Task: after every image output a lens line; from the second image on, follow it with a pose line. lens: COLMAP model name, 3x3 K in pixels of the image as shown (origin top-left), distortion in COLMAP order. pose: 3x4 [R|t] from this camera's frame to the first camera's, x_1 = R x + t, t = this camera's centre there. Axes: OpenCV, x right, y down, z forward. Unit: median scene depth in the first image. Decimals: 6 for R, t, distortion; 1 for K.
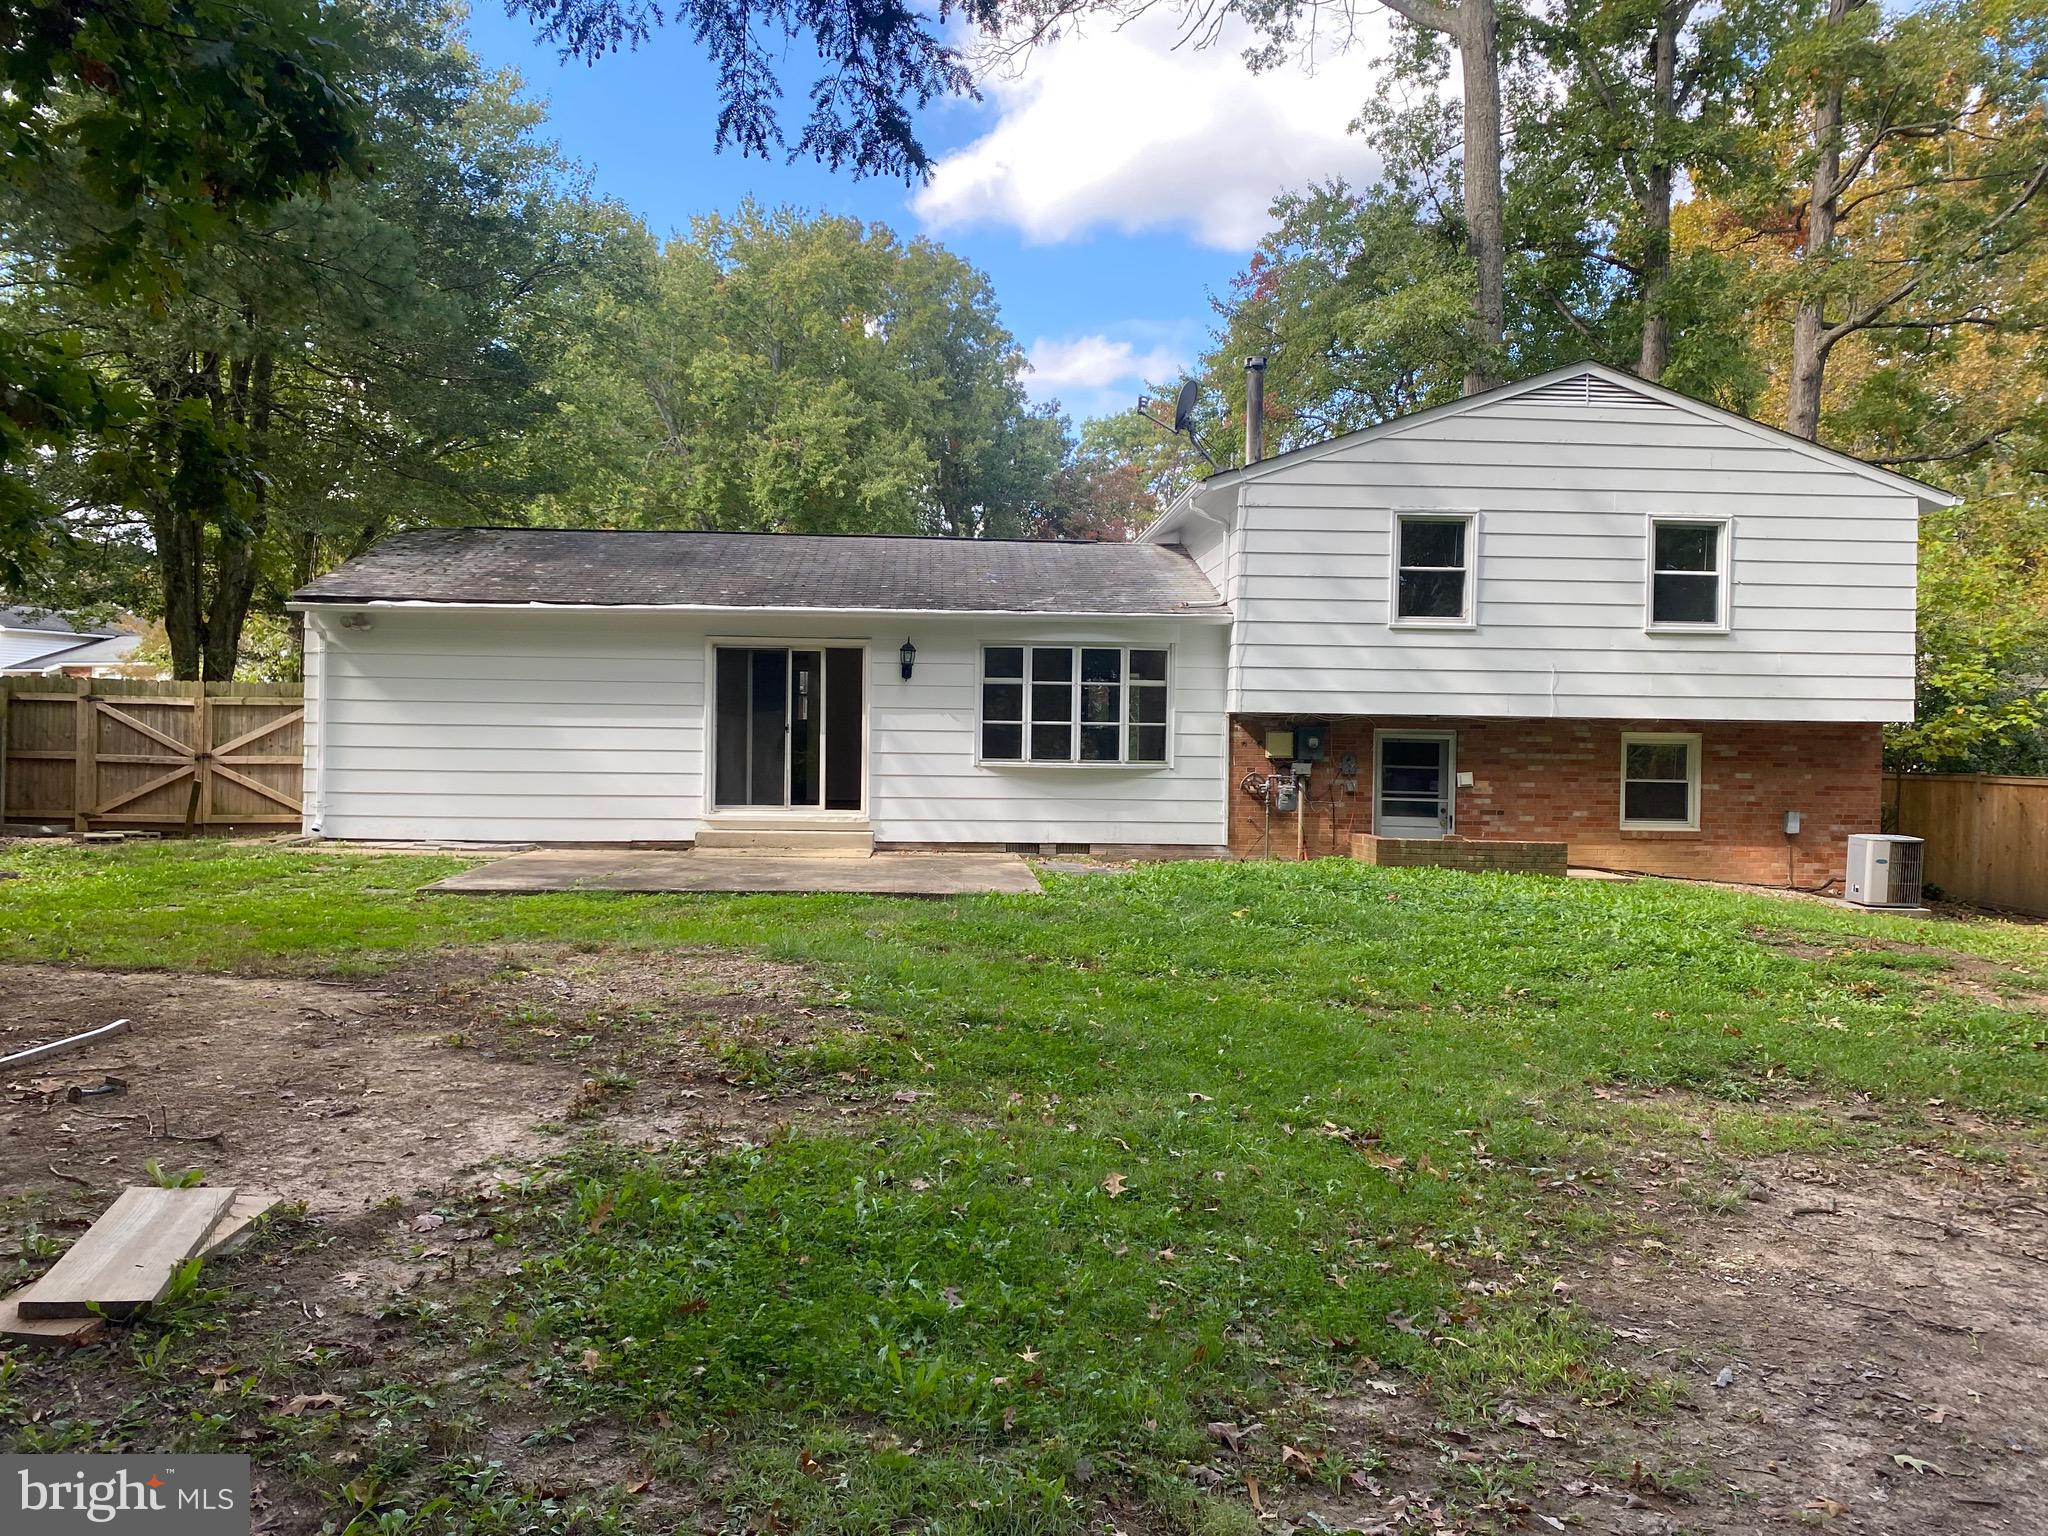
lens RADIAL K [[1553.5, 0, 1017.1], [0, 1553.5, 774.3], [0, 0, 1]] dist [0.053119, -0.055735]
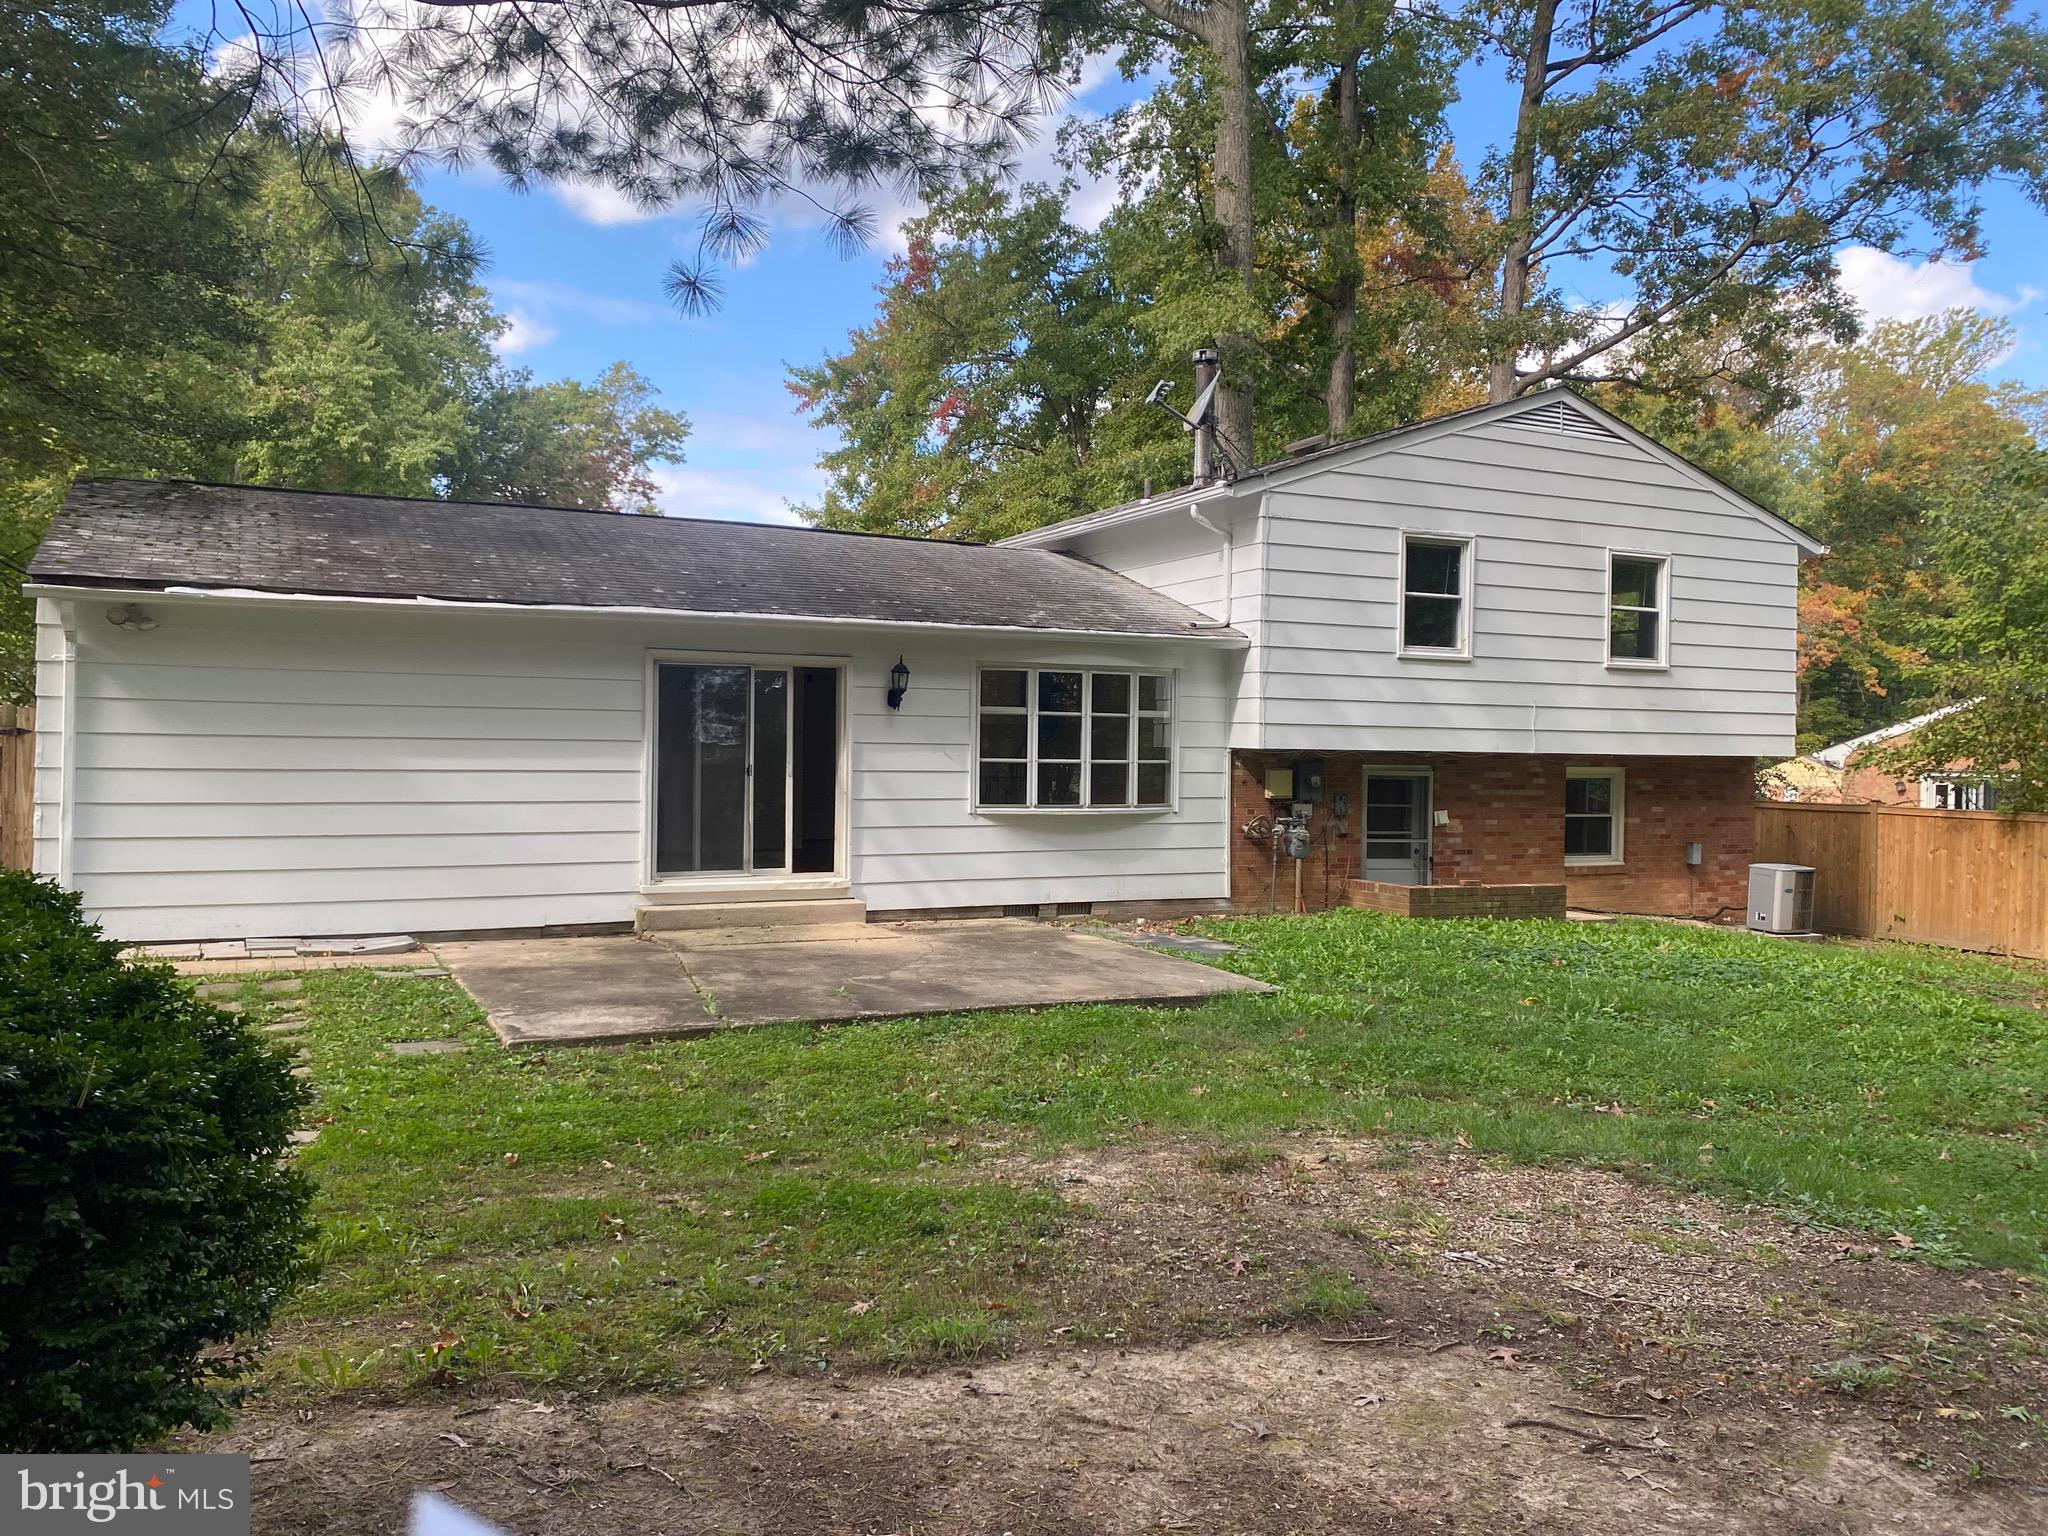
lens RADIAL K [[1553.5, 0, 1011.6], [0, 1553.5, 762.9], [0, 0, 1]] dist [0.053119, -0.055735]
pose [[0.920327, -0.005397, 0.391114, -0.328052], [0.007051, 0.999971, -0.002794, -0.029822], [-0.391087, 0.005329, 0.920338, 0.234984]]
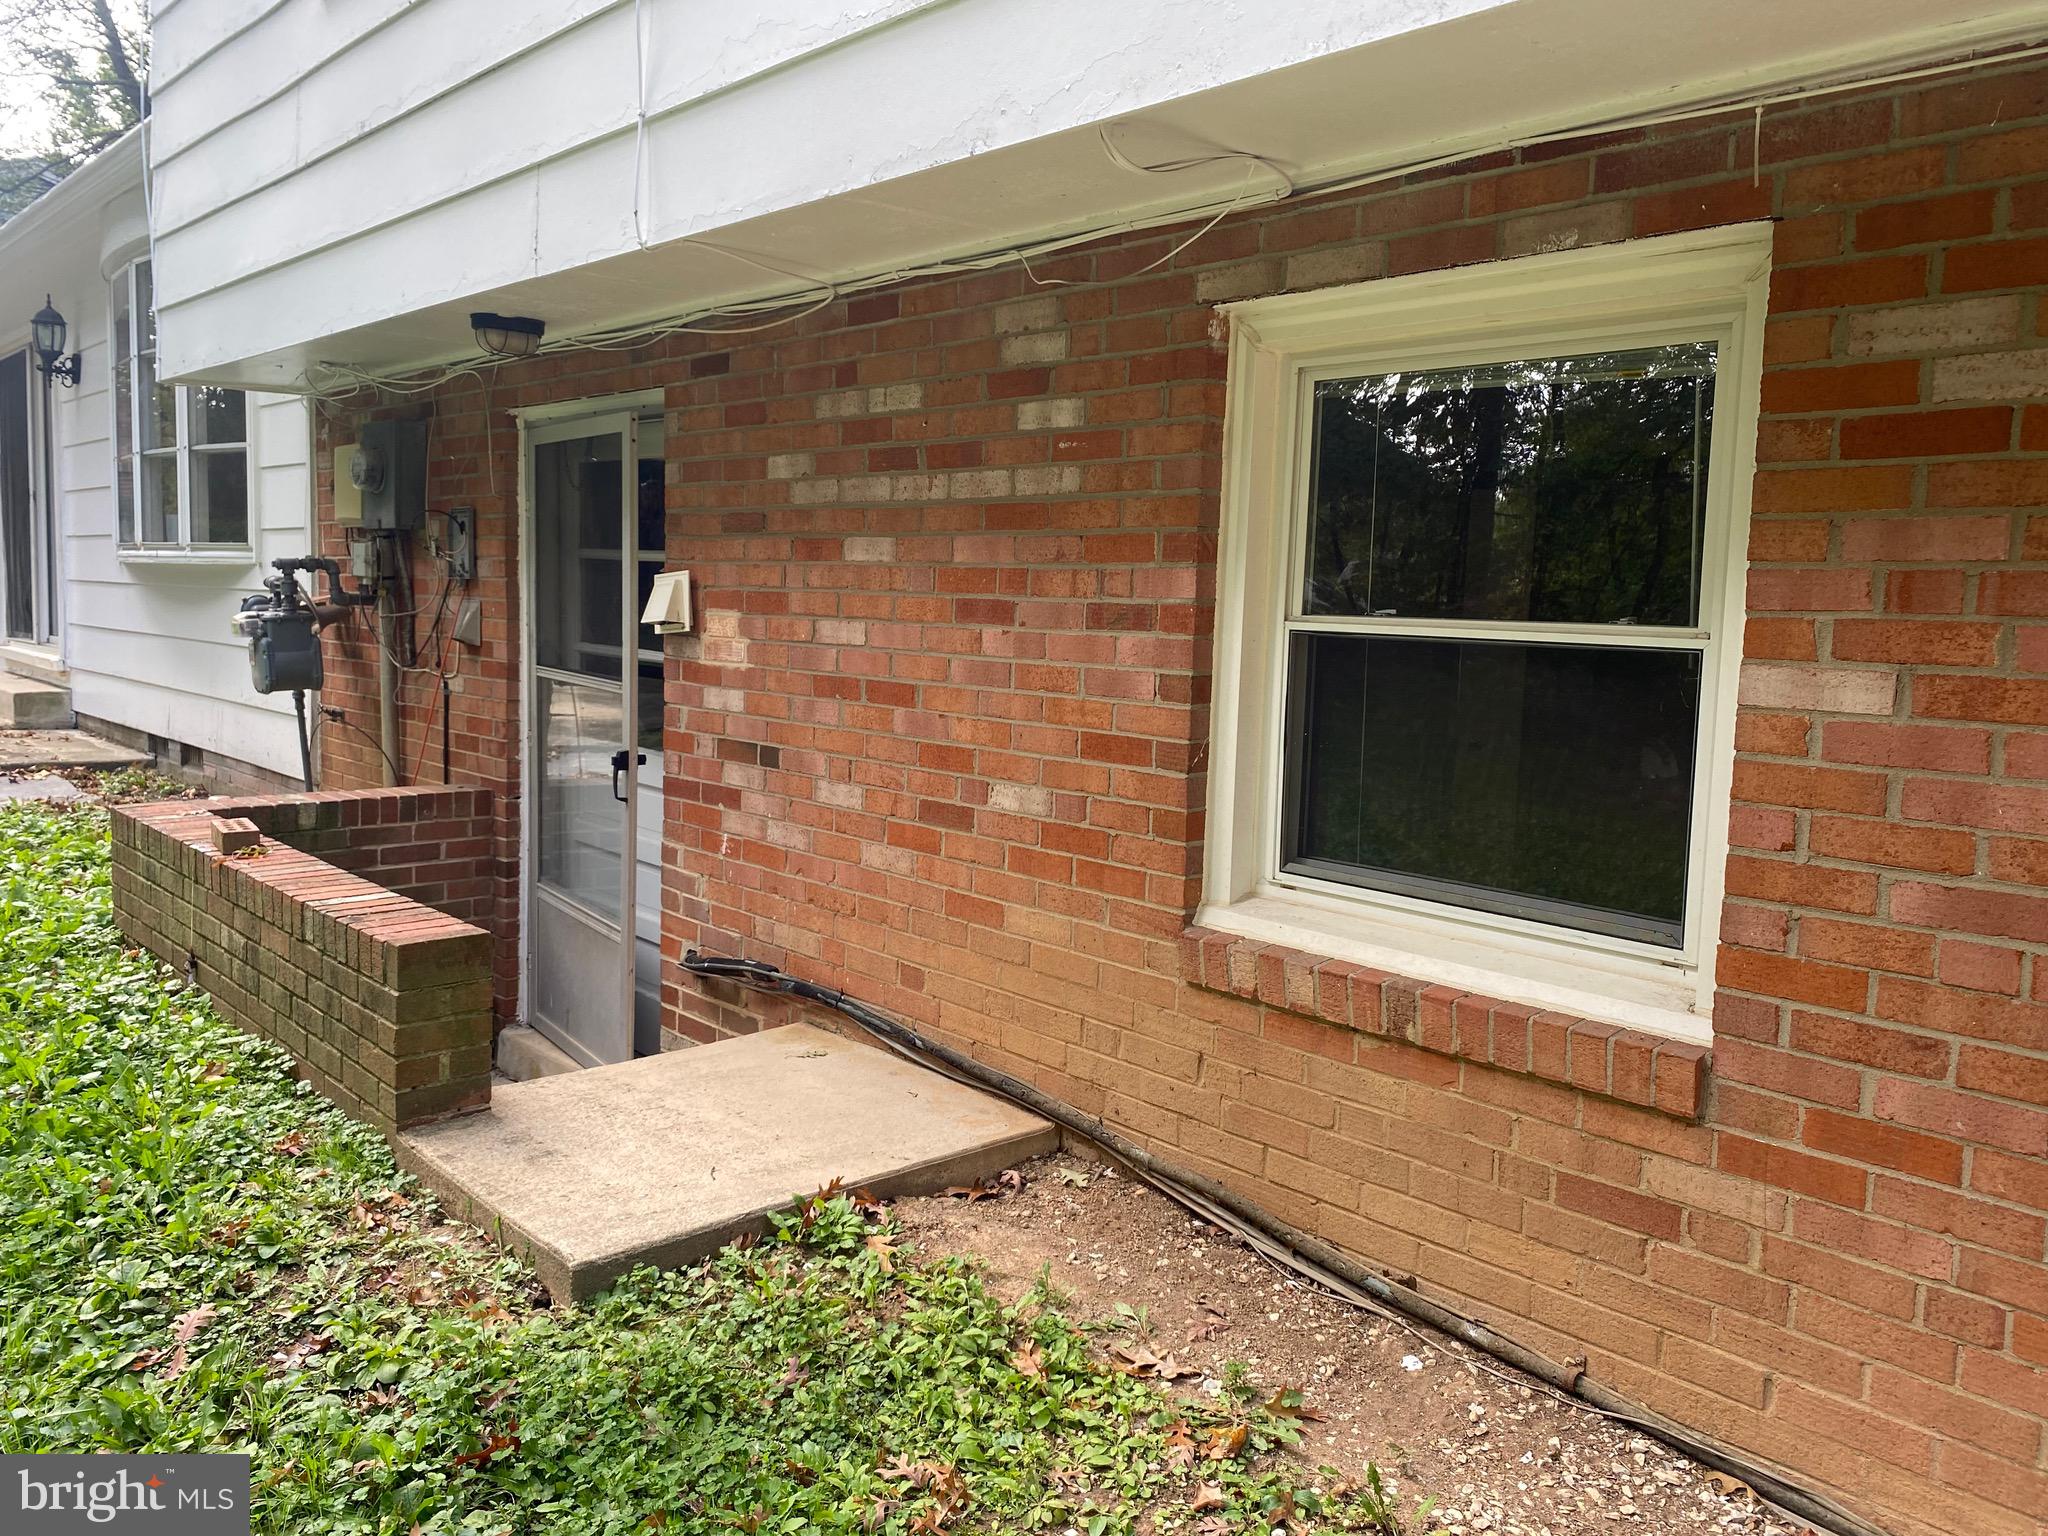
lens RADIAL K [[1553.5, 0, 1020.8], [0, 1553.5, 750.3], [0, 0, 1]] dist [0.053119, -0.055735]
pose [[0.637342, 0.080700, -0.766343, 0.508313], [-0.034109, 0.996481, 0.076568, 0.005930], [0.769826, -0.022660, 0.637852, 0.905348]]
